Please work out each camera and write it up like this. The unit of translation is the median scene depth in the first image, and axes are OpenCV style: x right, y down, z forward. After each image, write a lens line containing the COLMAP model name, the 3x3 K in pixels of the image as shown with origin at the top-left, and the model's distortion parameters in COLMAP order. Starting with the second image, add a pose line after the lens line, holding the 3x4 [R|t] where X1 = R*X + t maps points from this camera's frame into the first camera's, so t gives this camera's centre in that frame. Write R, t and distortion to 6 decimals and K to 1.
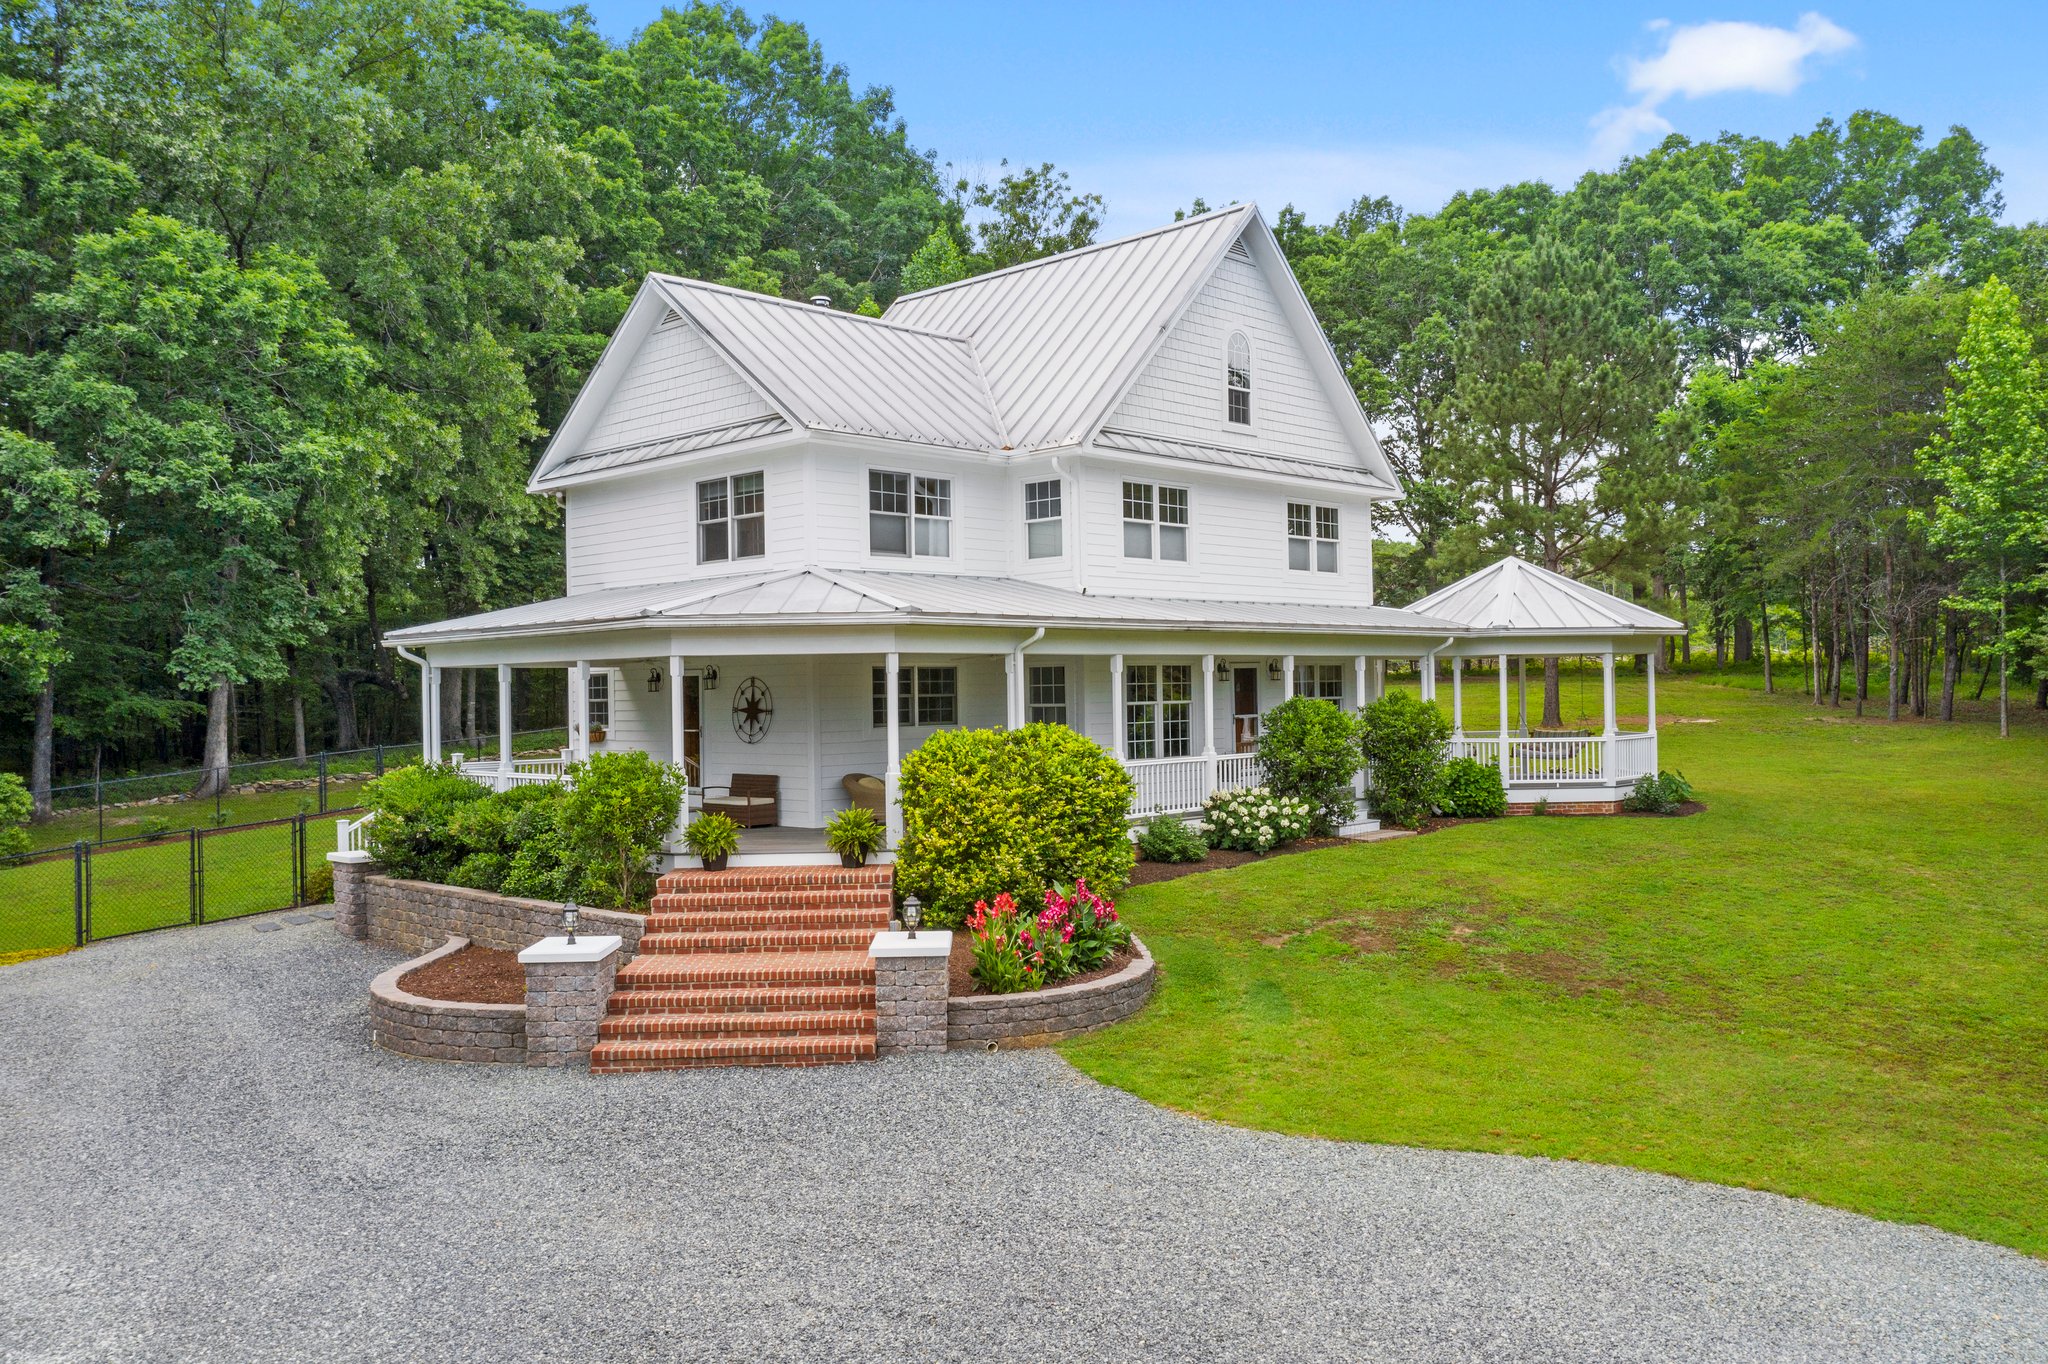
lens RADIAL K [[1644.8, 0, 1026.3], [0, 1644.8, 623.3], [0, 0, 1]] dist [-0.005405, 0.001407]
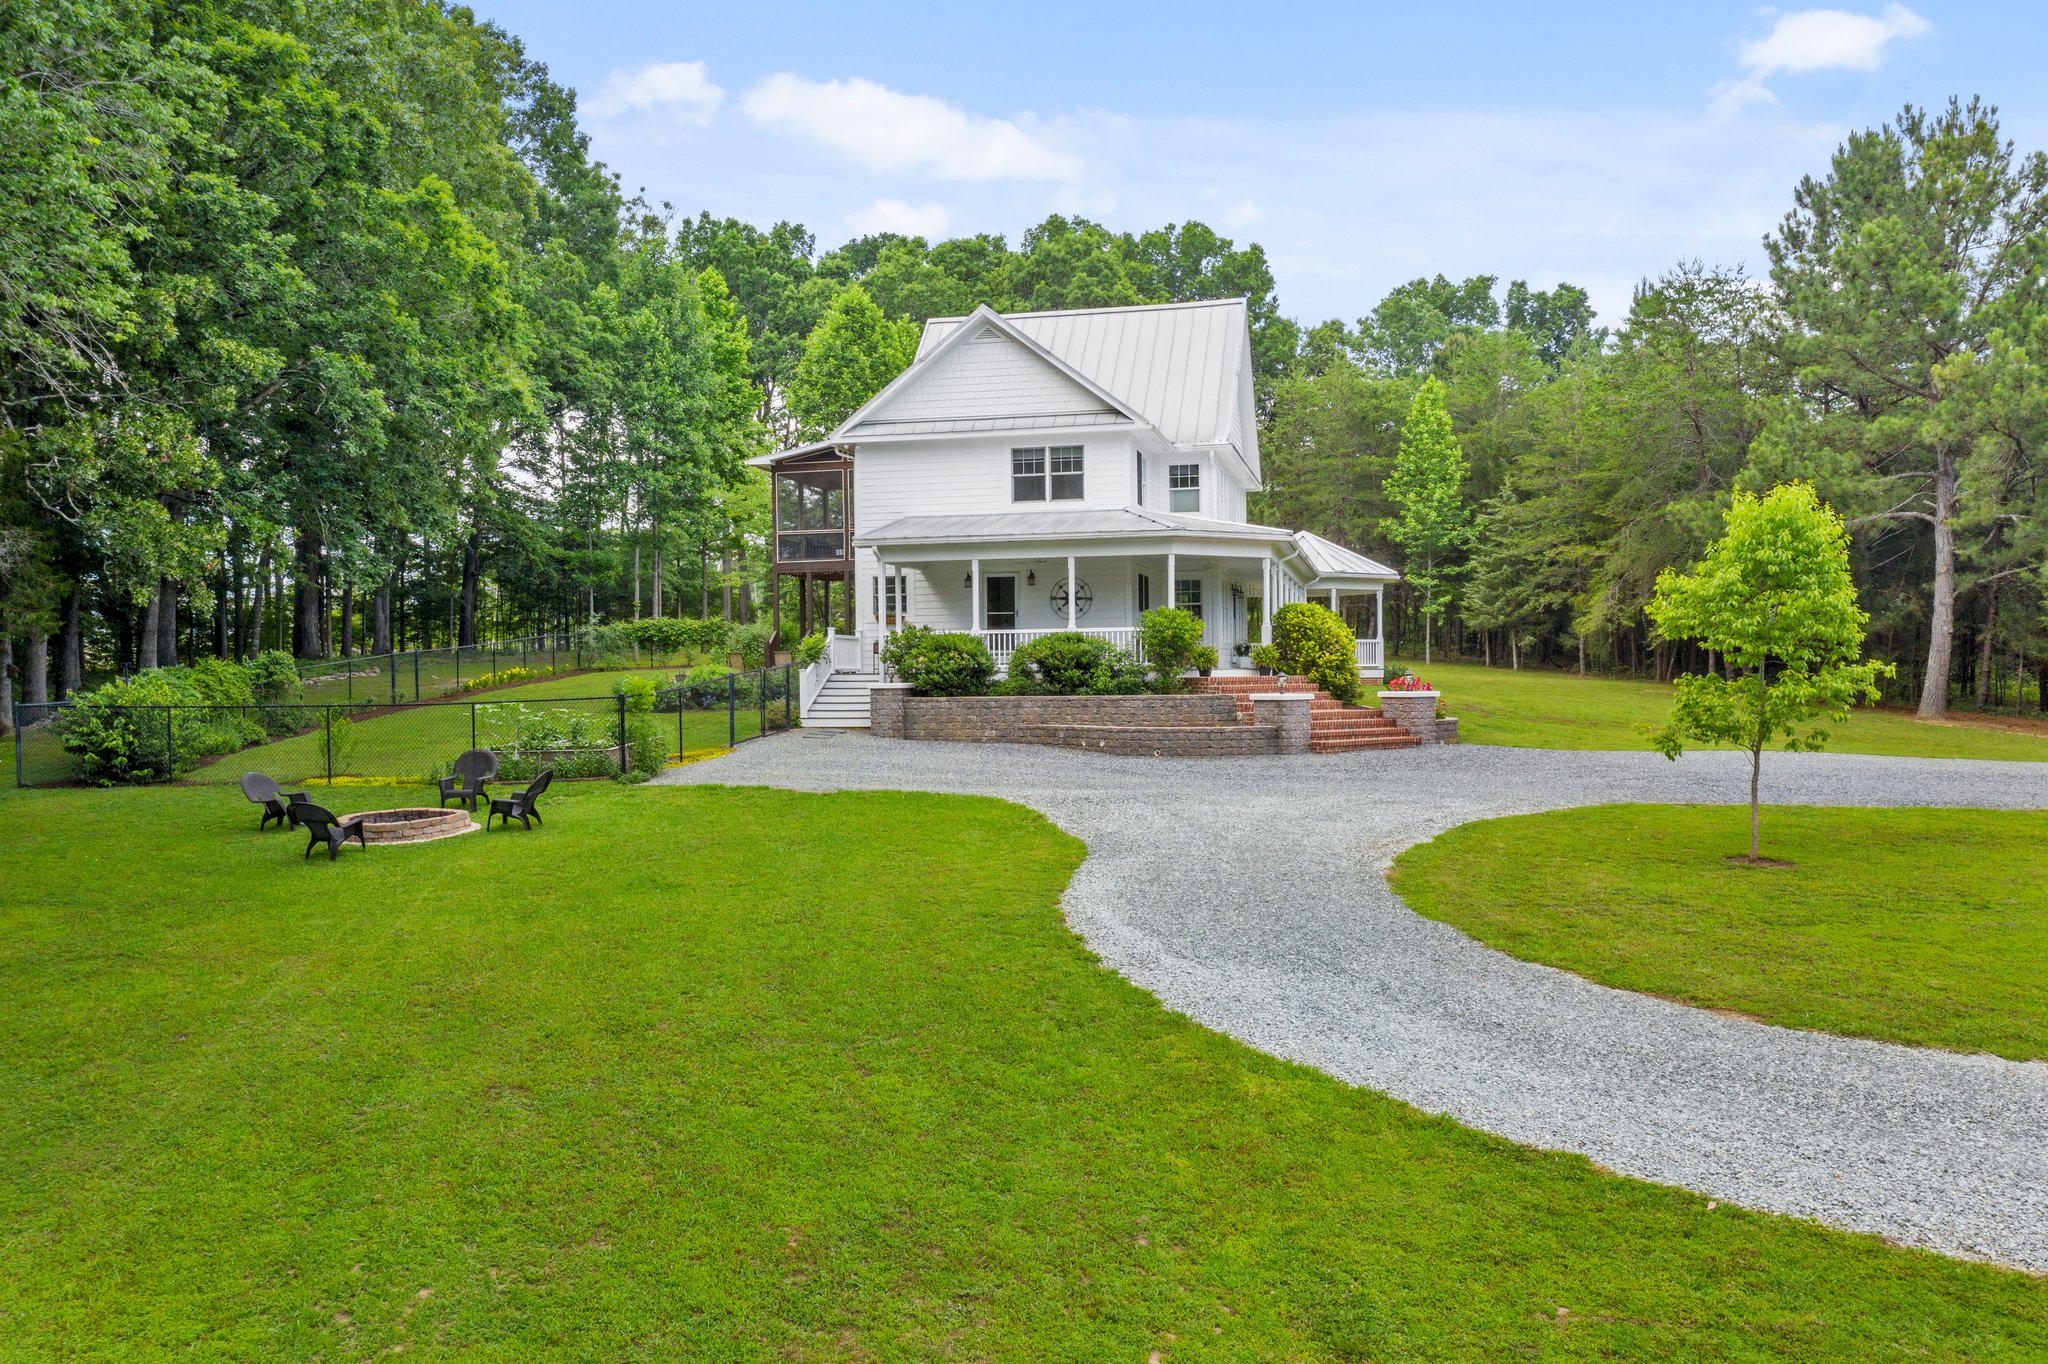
lens RADIAL K [[1652.4, 0, 1021.1], [0, 1652.4, 731.7], [0, 0, 1]] dist [-0.052359, 0.035542]
pose [[0.861329, -0.010739, 0.507934, -0.838194], [-0.021830, 0.998071, 0.058120, 0.073957], [-0.507579, -0.061149, 0.859433, -0.277728]]
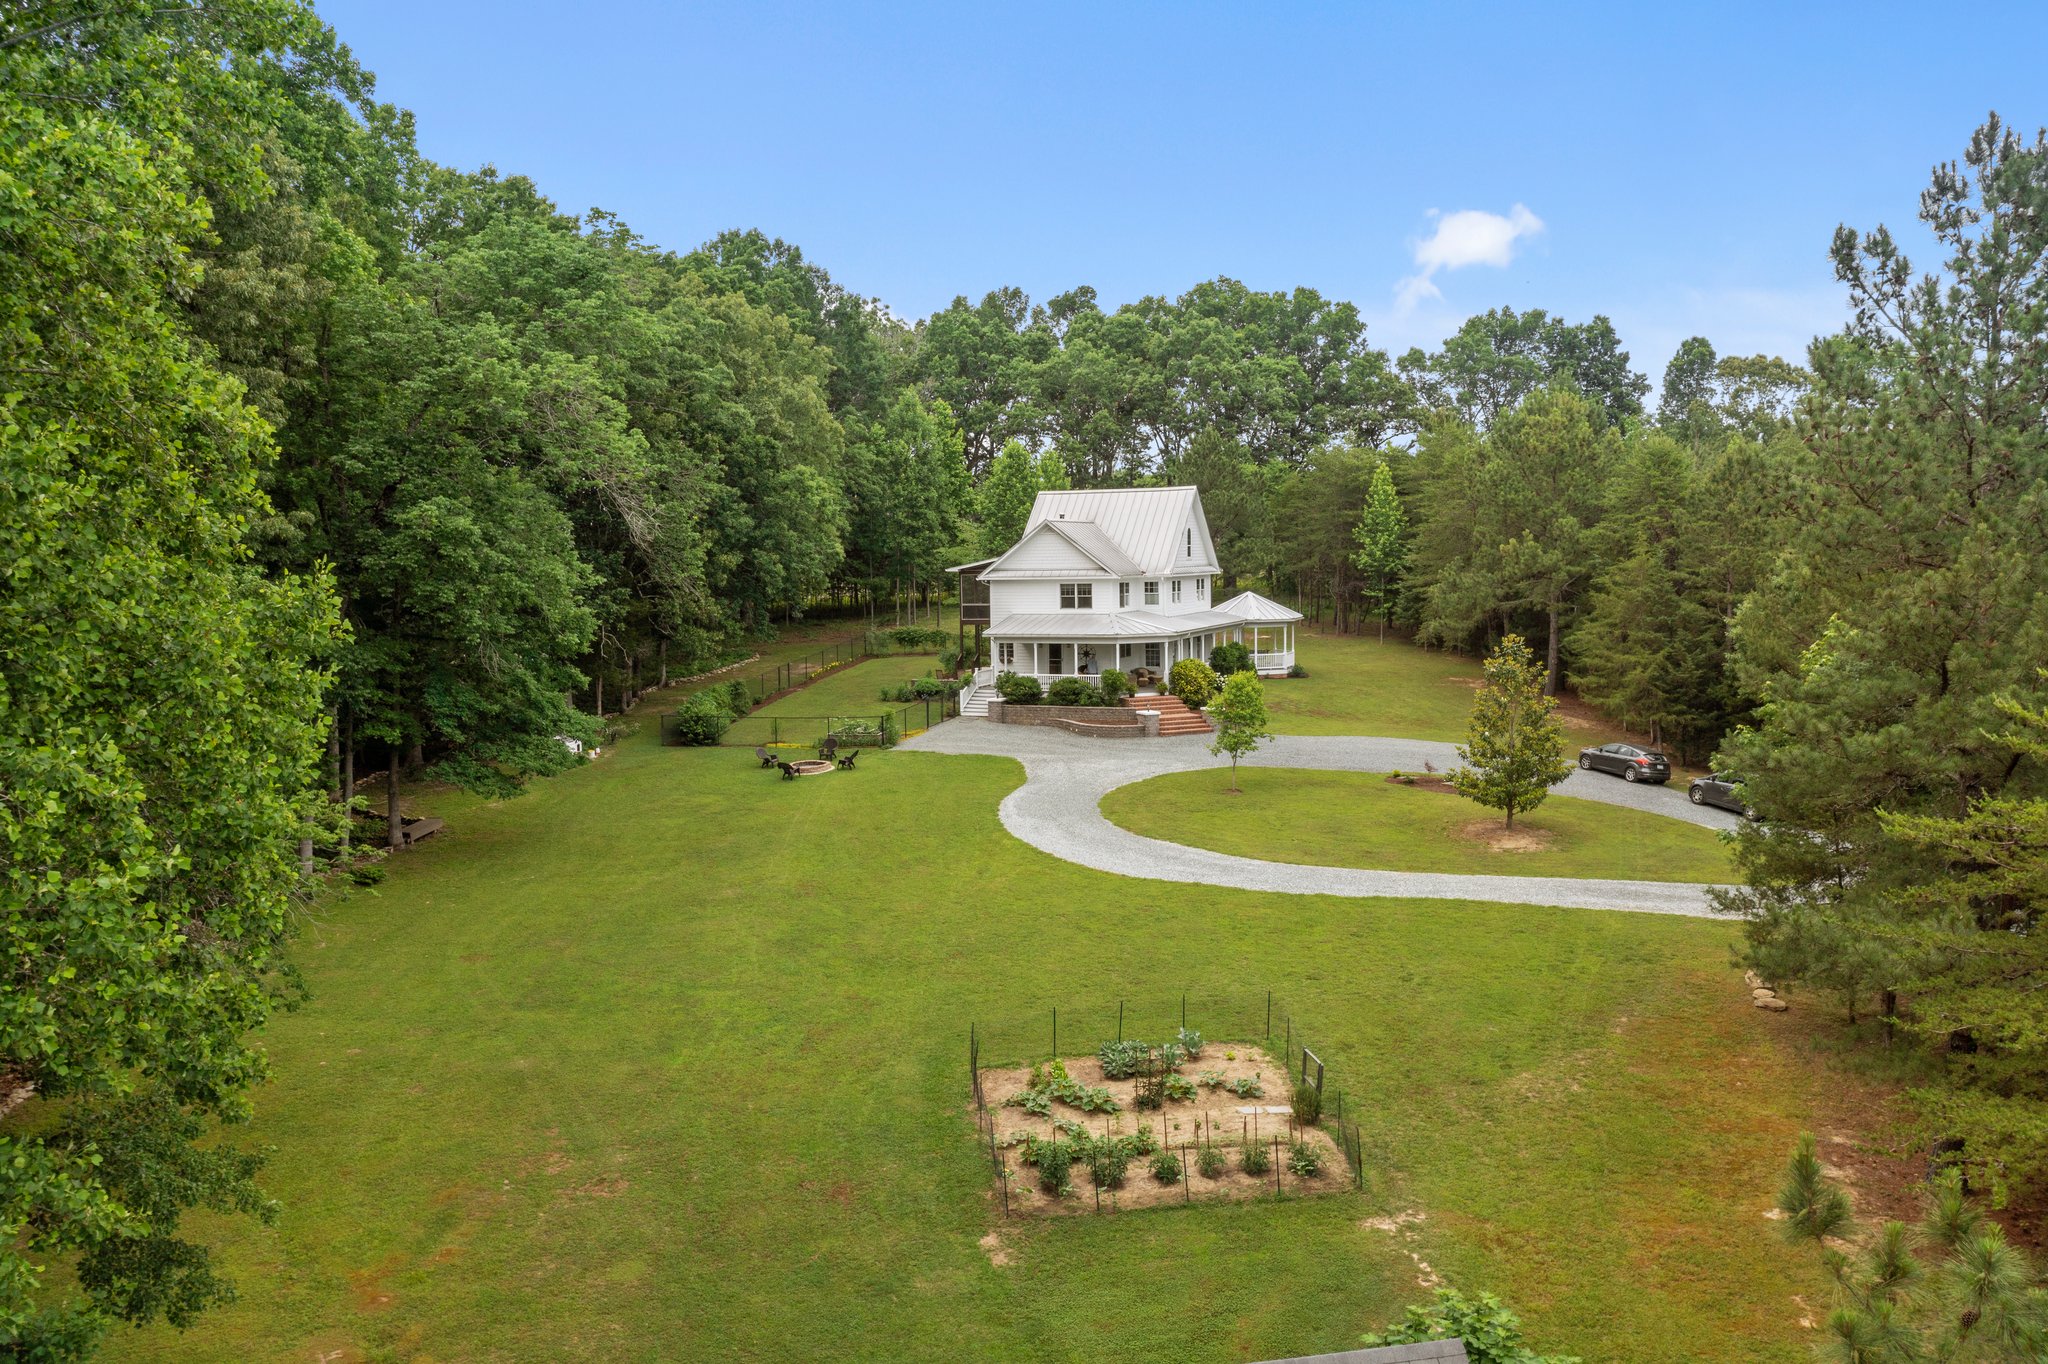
lens RADIAL K [[1632.6, 0, 1005.4], [0, 1632.6, 692.1], [0, 0, 1]] dist [-0.041136, 0.004713]
pose [[0.936664, -0.029170, 0.349013, -1.250736], [-0.012853, 0.992991, 0.117487, -0.218834], [-0.349994, -0.114532, 0.929724, -1.735538]]
